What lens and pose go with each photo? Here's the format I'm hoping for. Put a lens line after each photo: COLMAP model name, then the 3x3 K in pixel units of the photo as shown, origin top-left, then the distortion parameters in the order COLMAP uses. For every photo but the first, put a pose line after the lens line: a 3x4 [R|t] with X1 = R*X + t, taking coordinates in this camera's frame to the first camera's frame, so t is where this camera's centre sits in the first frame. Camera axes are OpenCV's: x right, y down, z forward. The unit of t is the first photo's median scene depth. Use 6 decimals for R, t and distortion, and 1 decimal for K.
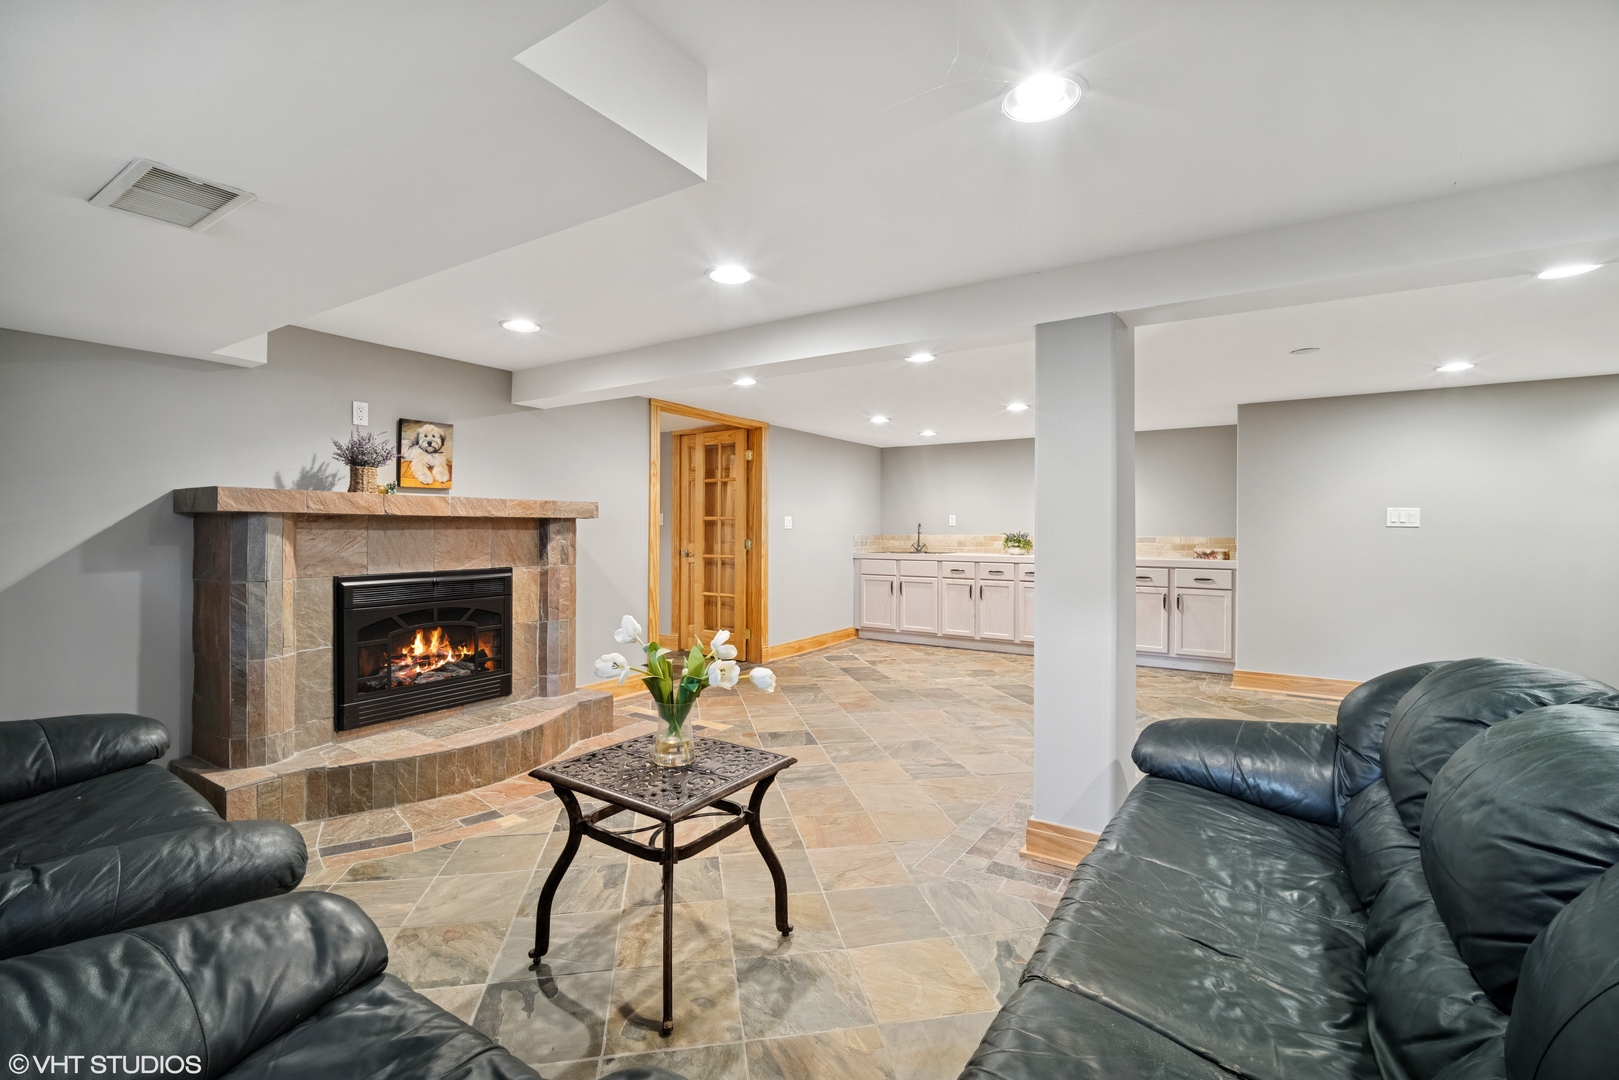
lens RADIAL K [[705.4, 0, 812.4], [0, 705.4, 529.5], [0, 0, 1]] dist [-0.018799, 0.000363]
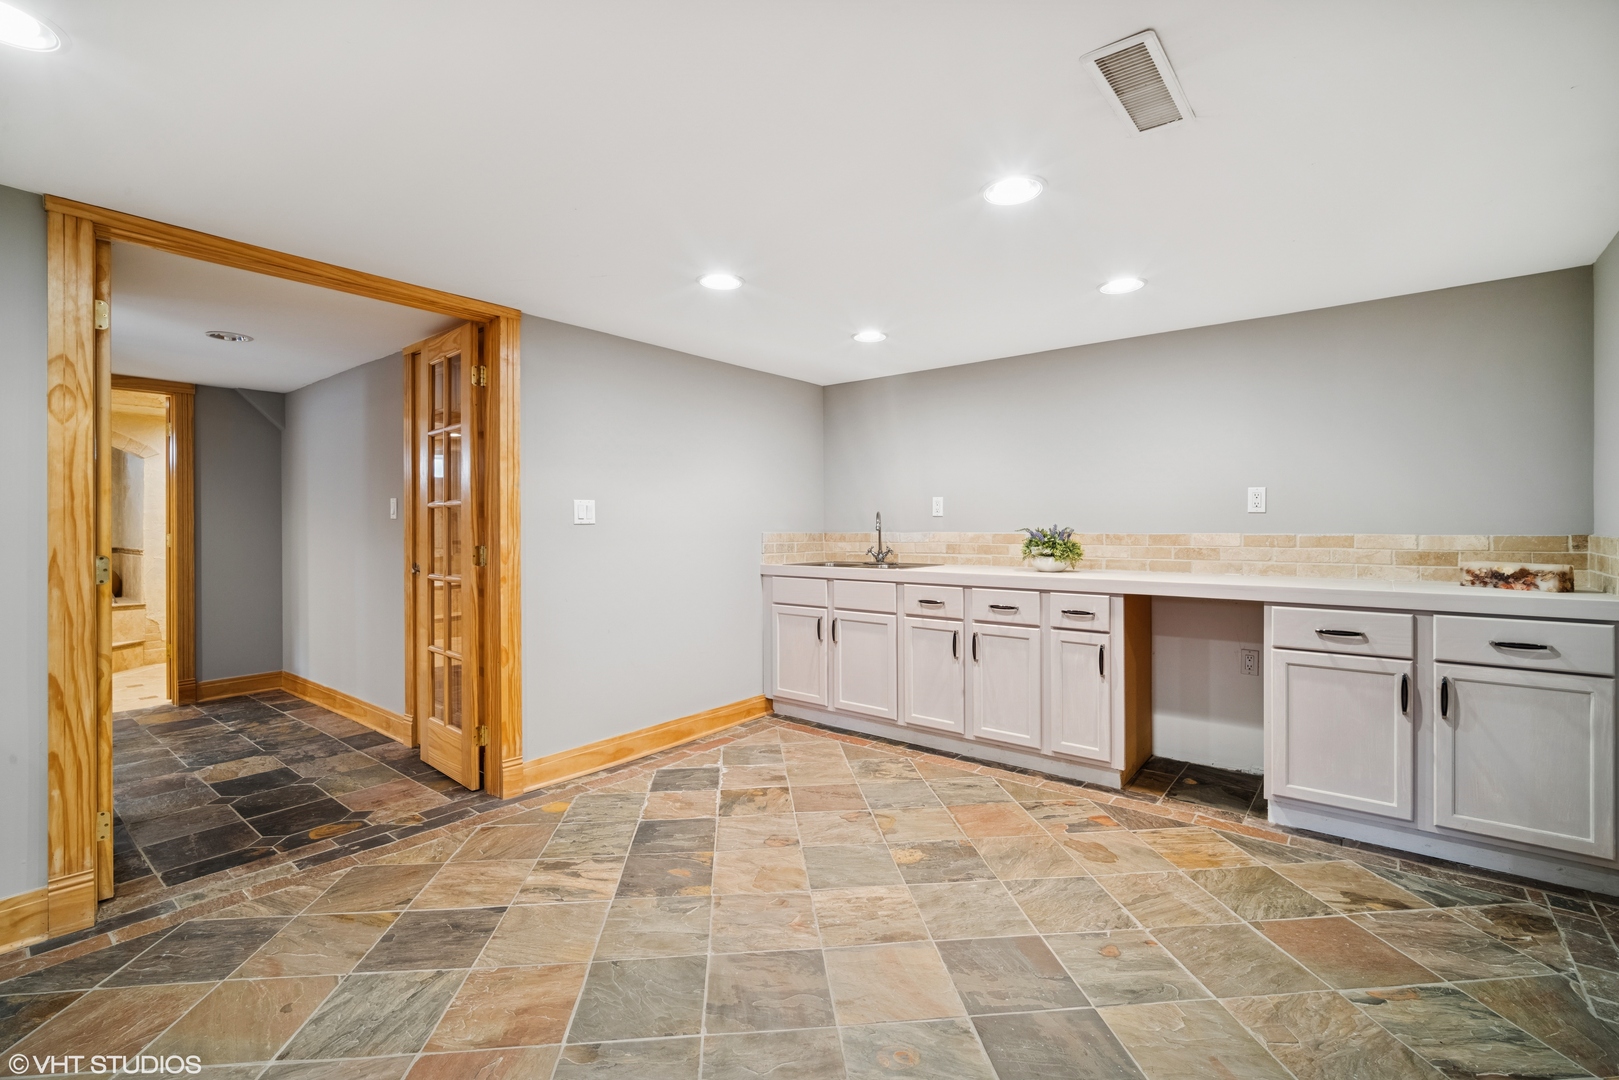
lens RADIAL K [[705.4, 0, 807.9], [0, 705.4, 523.0], [0, 0, 1]] dist [-0.018799, 0.000363]
pose [[0.994884, -0.008353, -0.100680, 0.188171], [0.007943, 0.999958, -0.004467, 0.002001], [0.100714, 0.003645, 0.994909, 0.532644]]
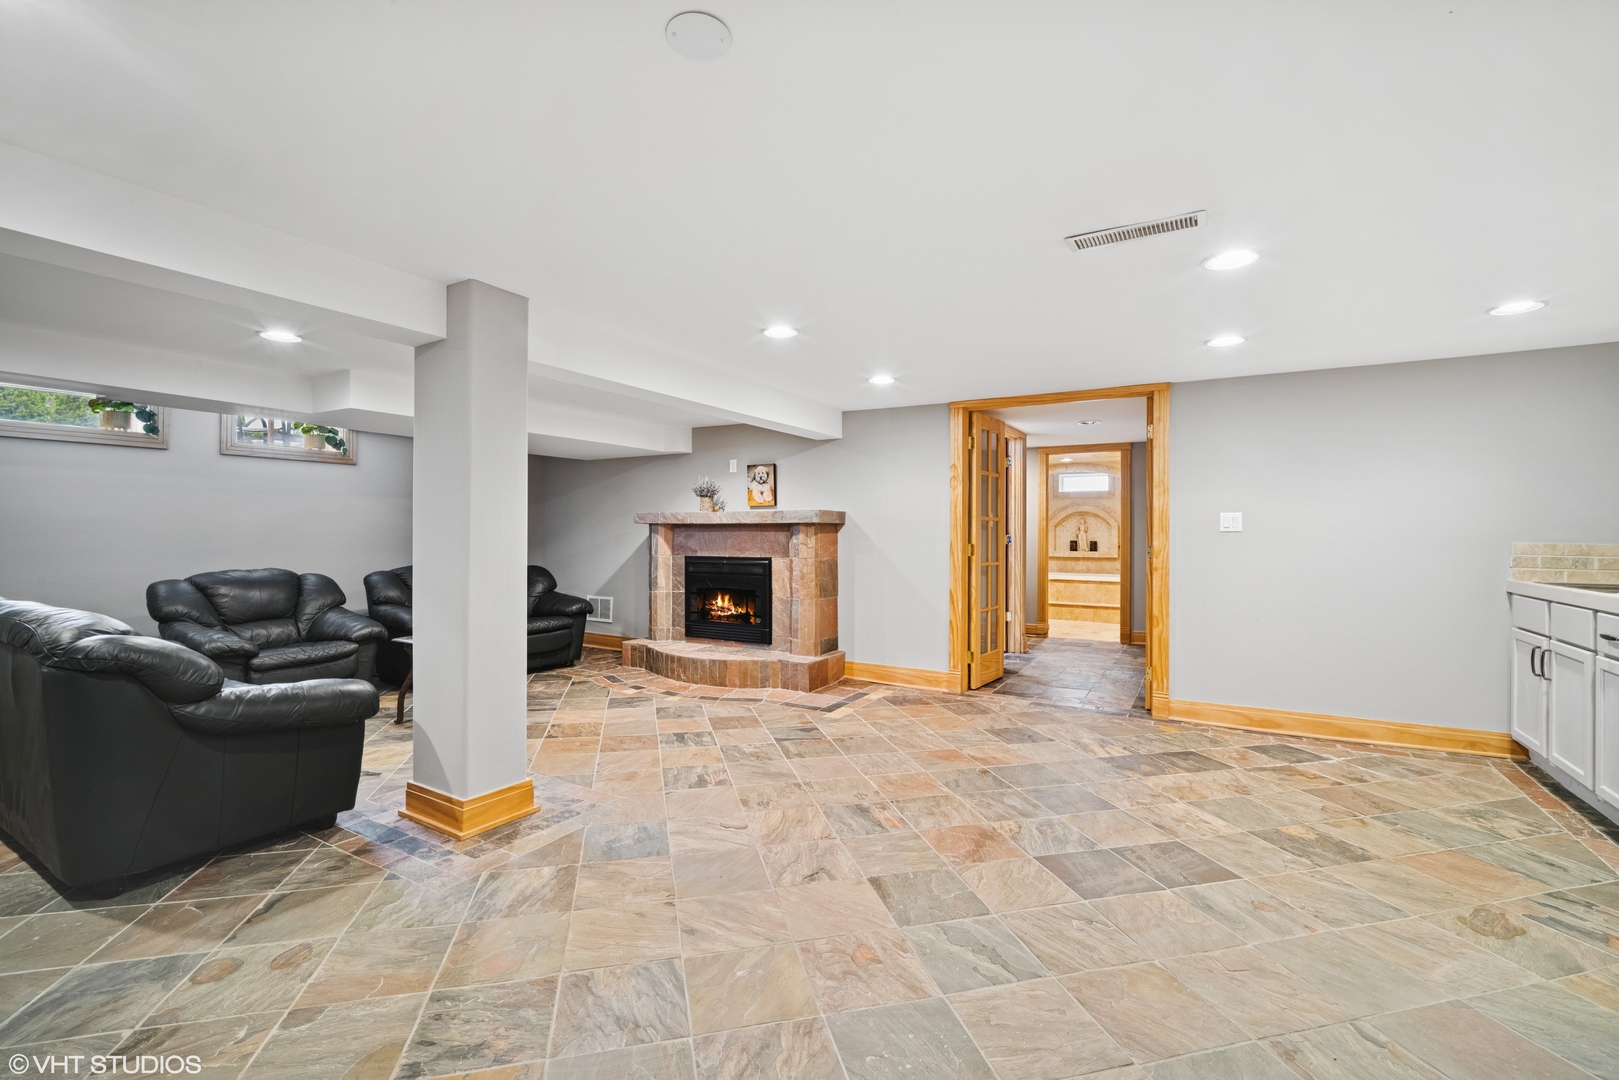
lens RADIAL K [[705.4, 0, 808.8], [0, 705.4, 534.3], [0, 0, 1]] dist [-0.018799, 0.000363]
pose [[0.049613, -0.002531, -0.998765, 0.624923], [-0.004719, 0.999985, -0.002769, 0.005602], [0.998757, 0.004850, 0.049600, 0.606910]]
